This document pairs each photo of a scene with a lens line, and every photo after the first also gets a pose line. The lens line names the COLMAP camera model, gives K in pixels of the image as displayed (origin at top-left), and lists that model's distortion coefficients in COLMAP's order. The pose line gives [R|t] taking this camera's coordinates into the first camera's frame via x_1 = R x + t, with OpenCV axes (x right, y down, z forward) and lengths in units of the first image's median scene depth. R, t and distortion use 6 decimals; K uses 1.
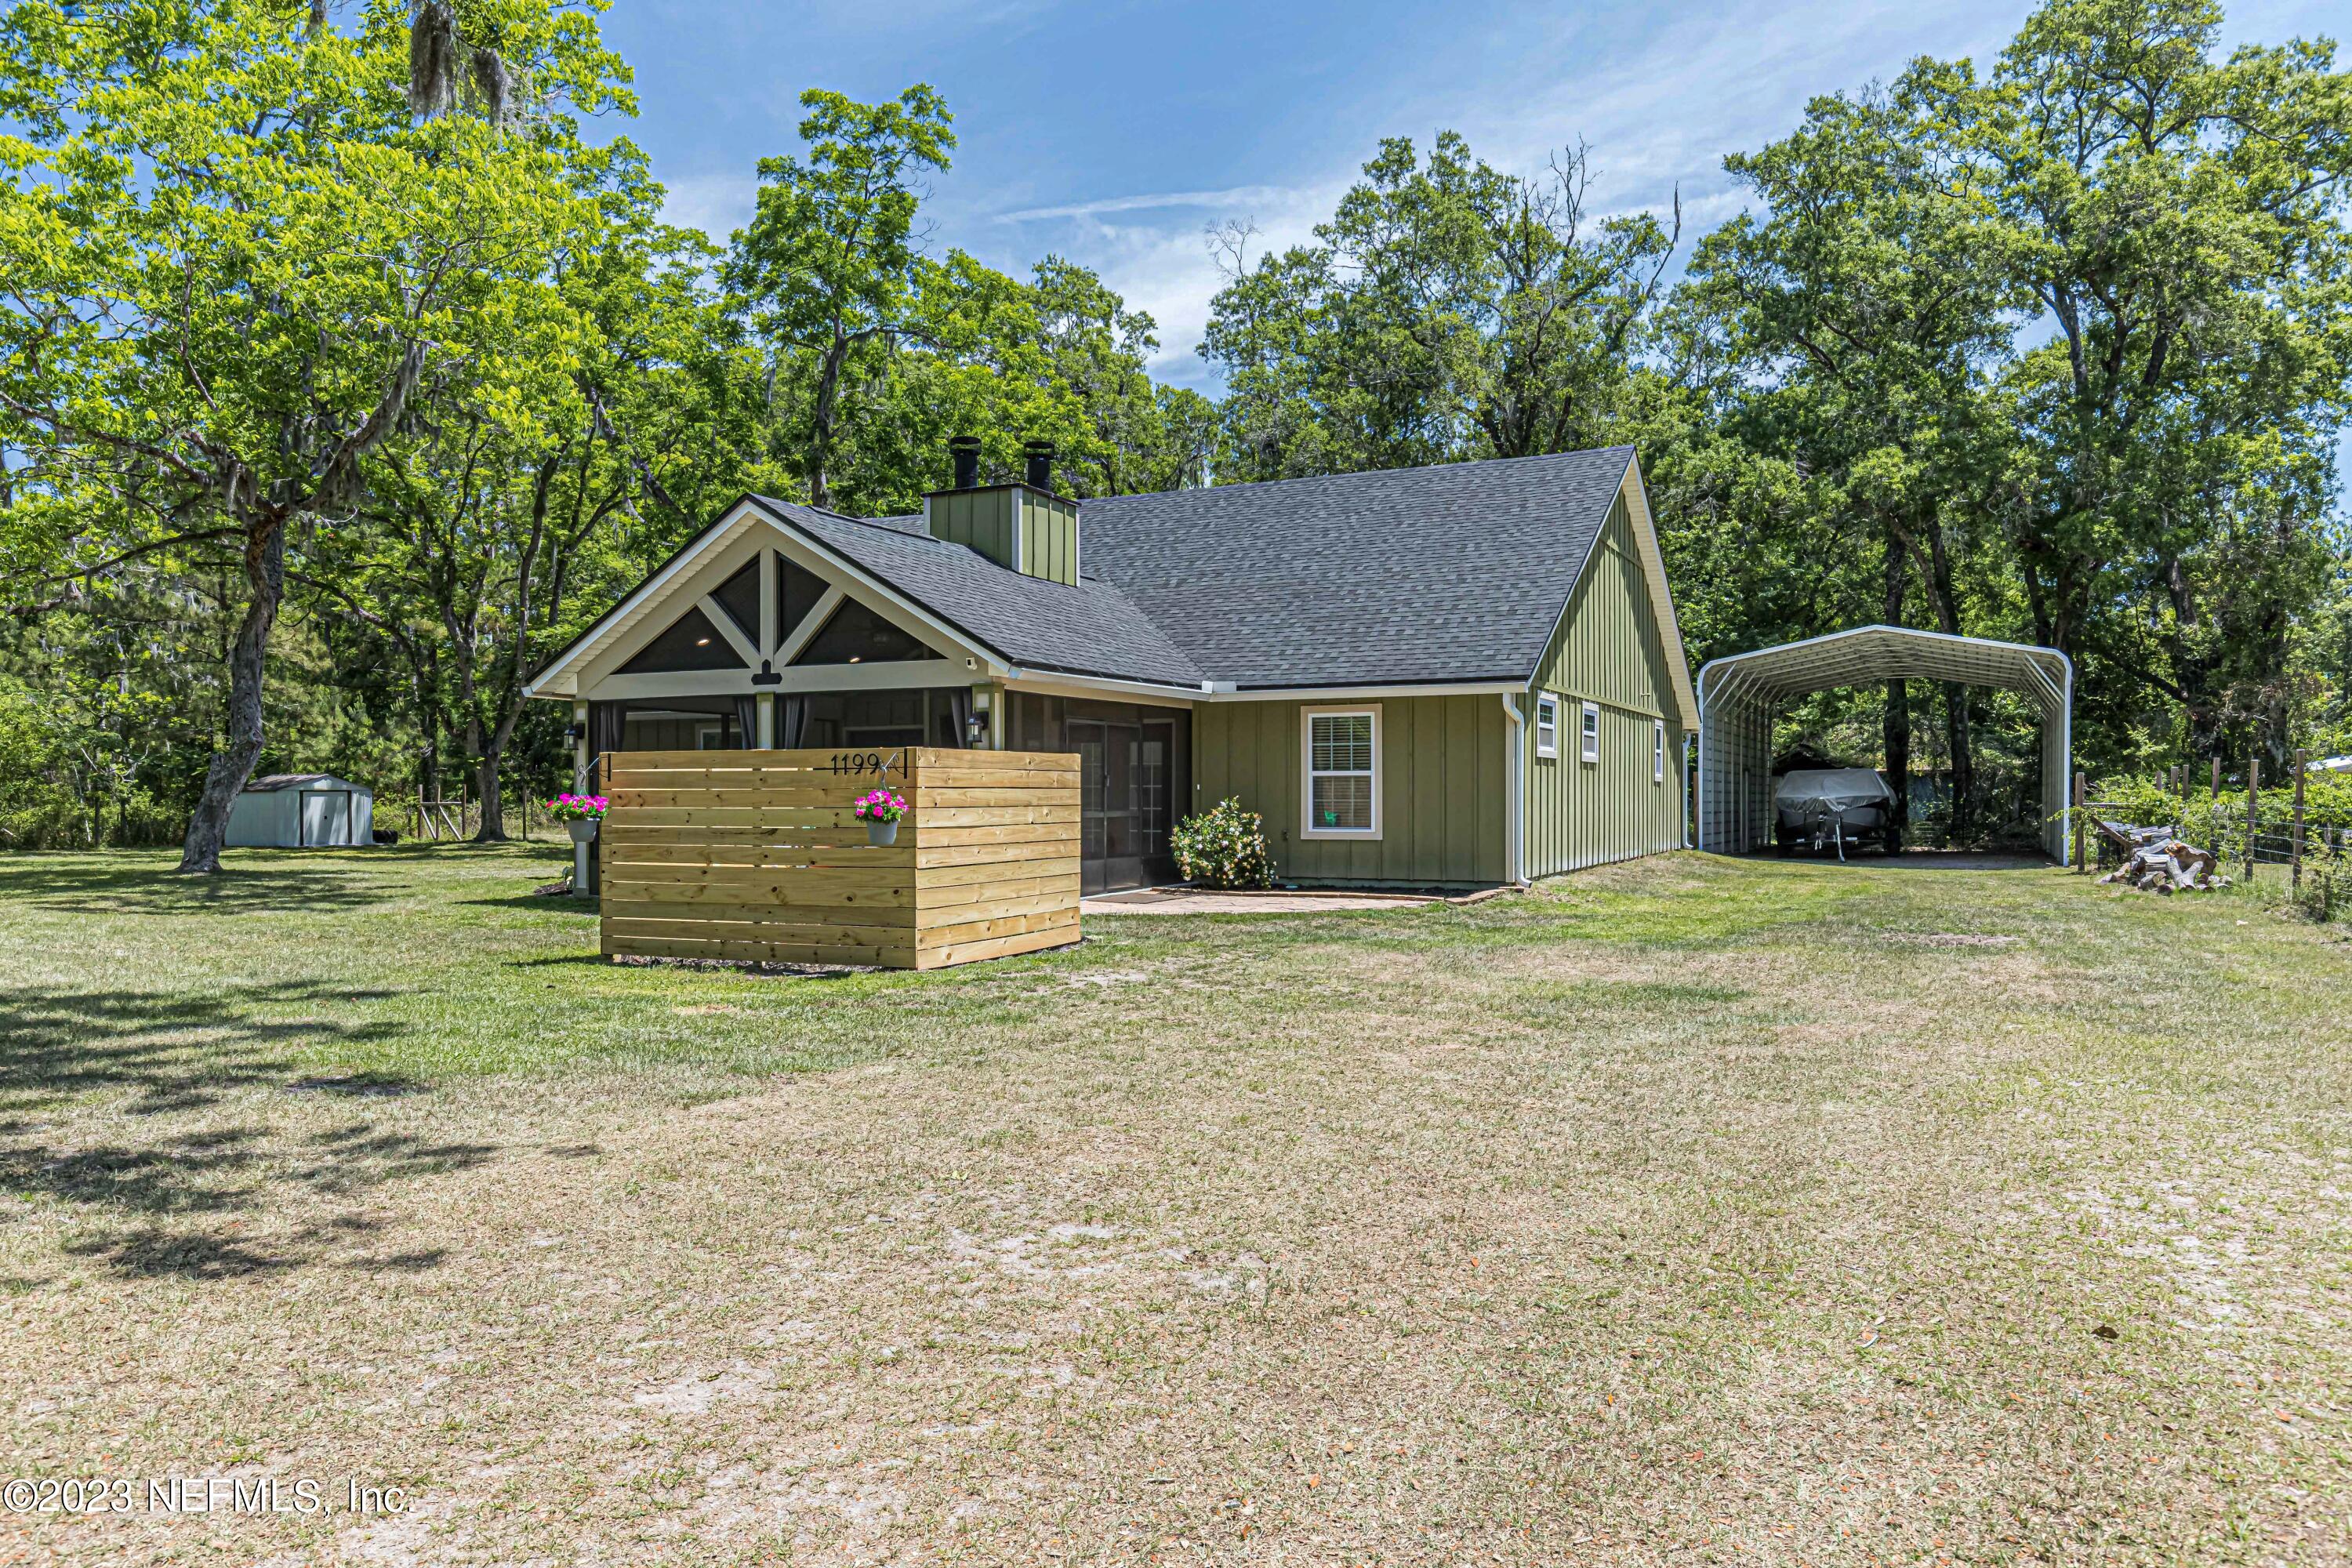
lens RADIAL K [[1841.8, 0, 1172.4], [0, 1841.8, 775.6], [0, 0, 1]] dist [0.017135, 0.013061]
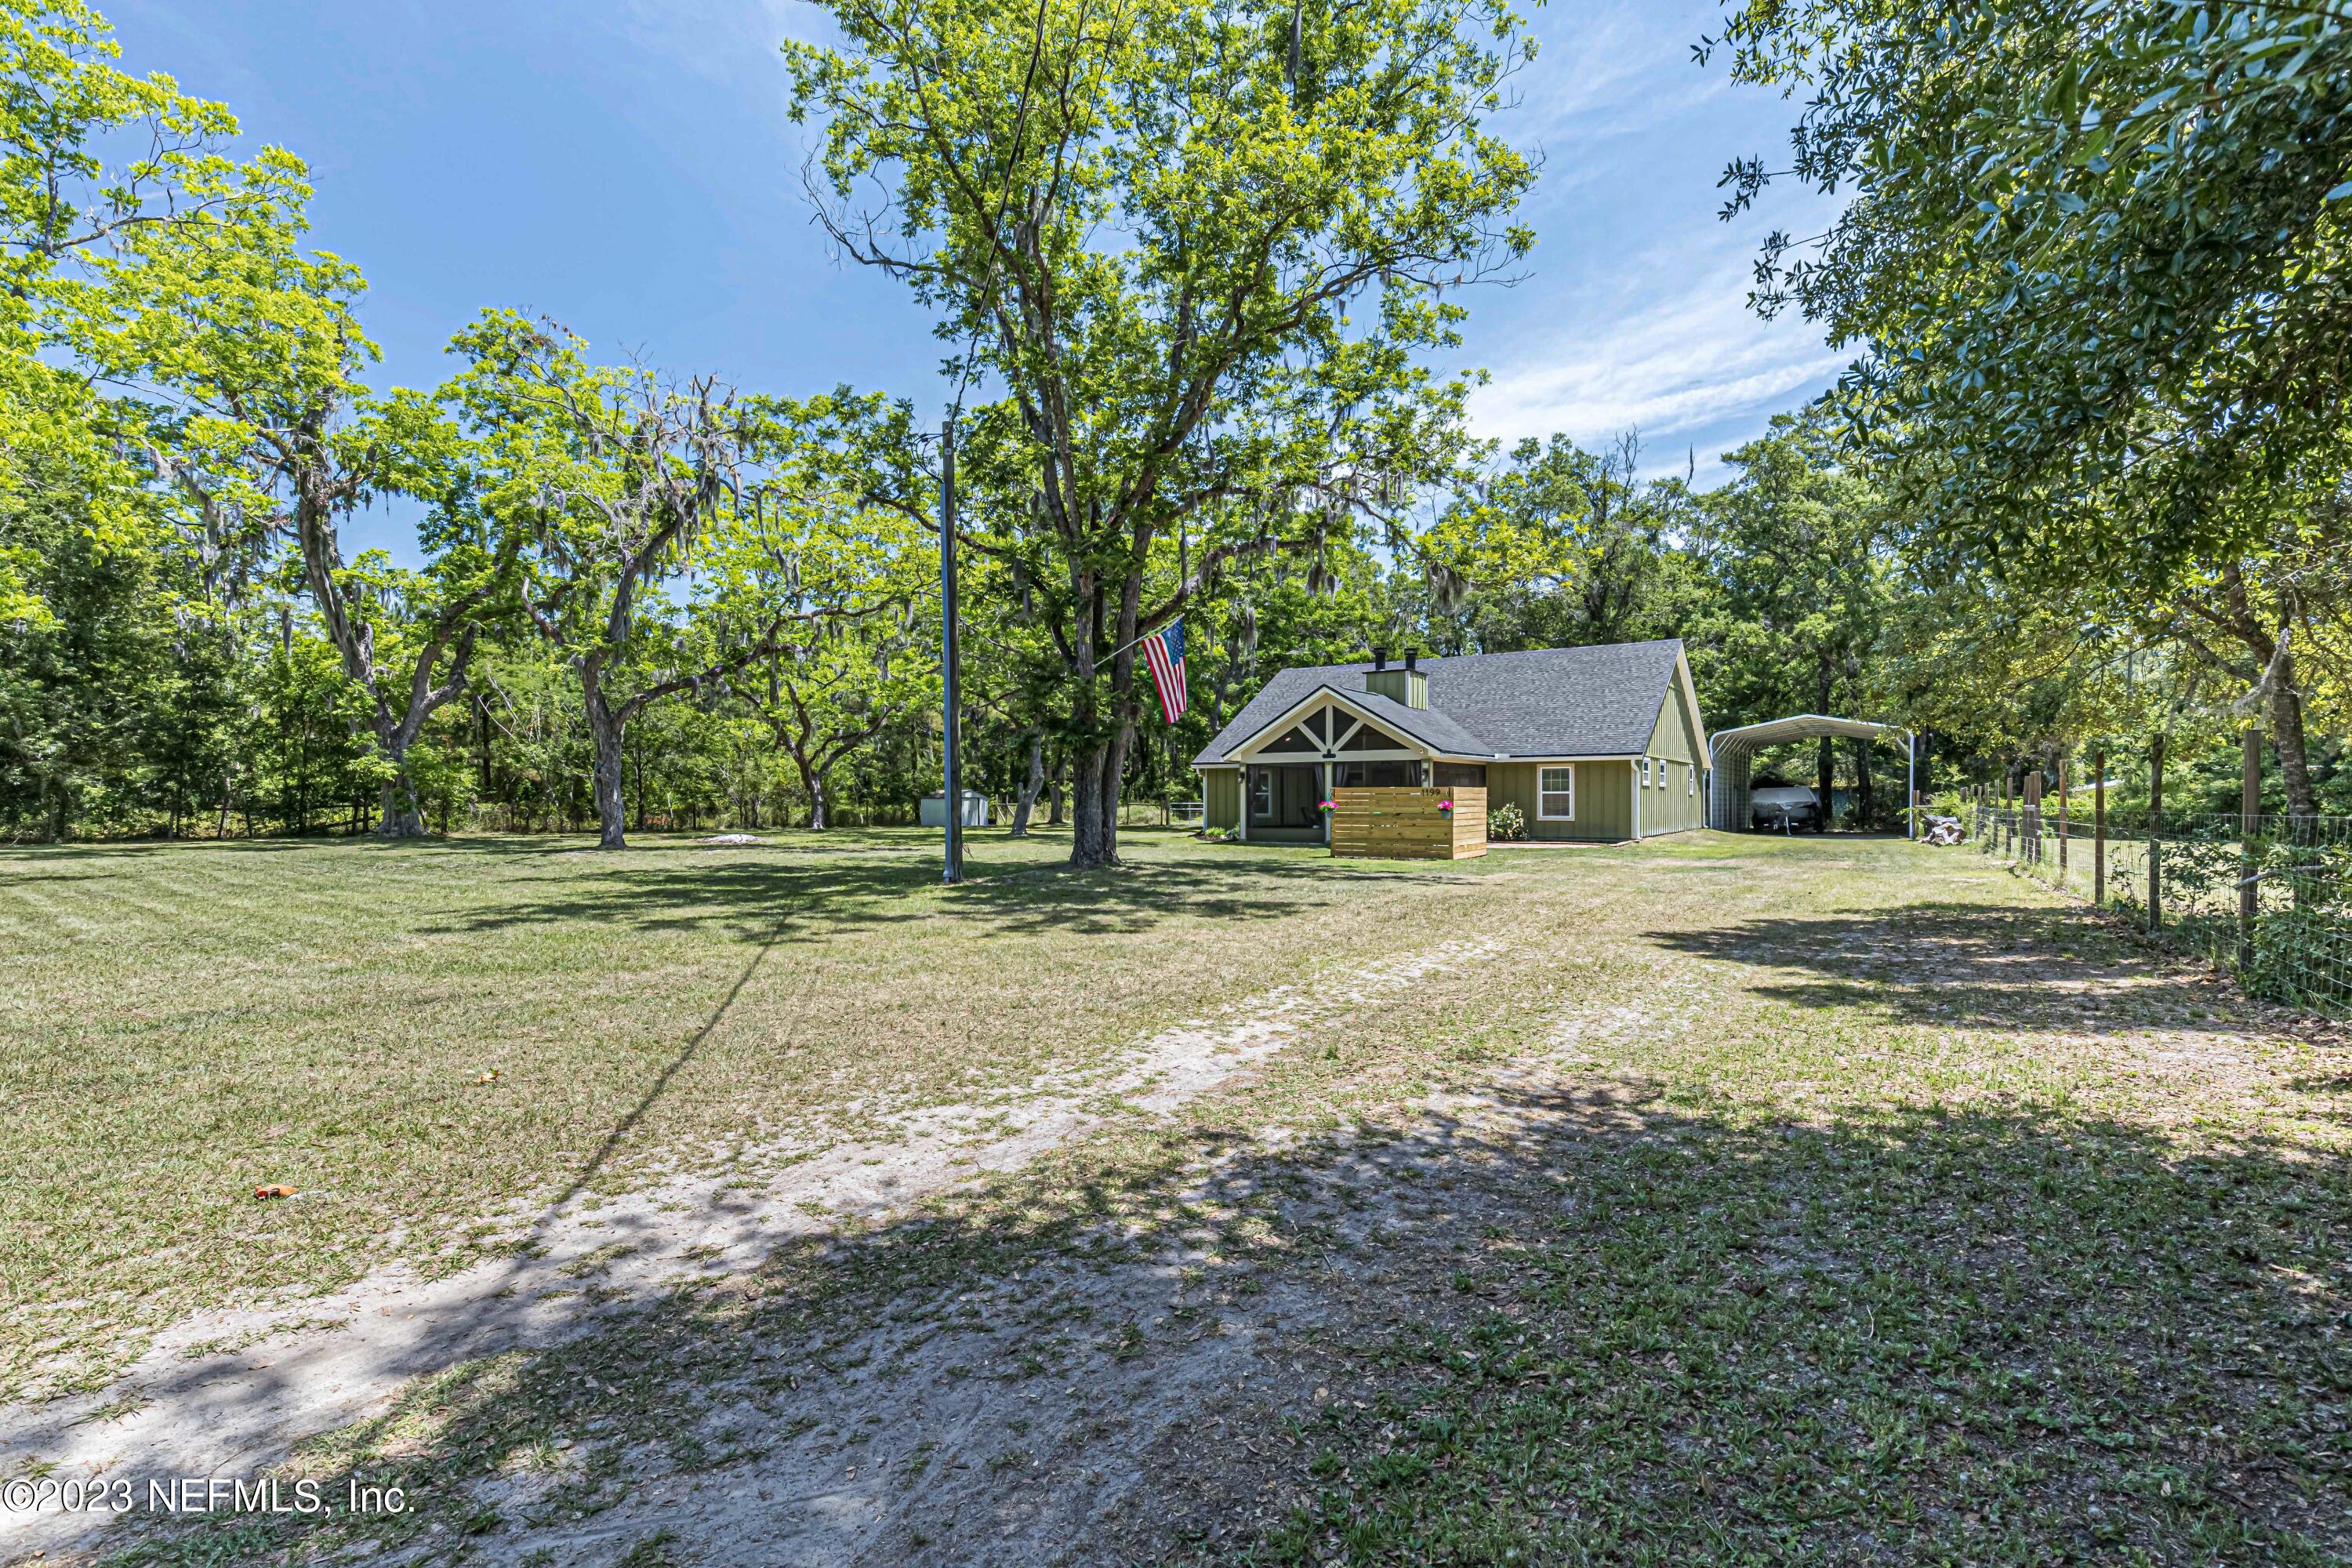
lens RADIAL K [[1113.0, 0, 1205.9], [0, 1113.0, 781.2], [0, 0, 1]] dist [0.024569, 0.000418]
pose [[0.990416, -0.001835, -0.138102, -0.107645], [0.001047, 0.999983, -0.005782, -0.005491], [0.138110, 0.005582, 0.990401, -0.331883]]
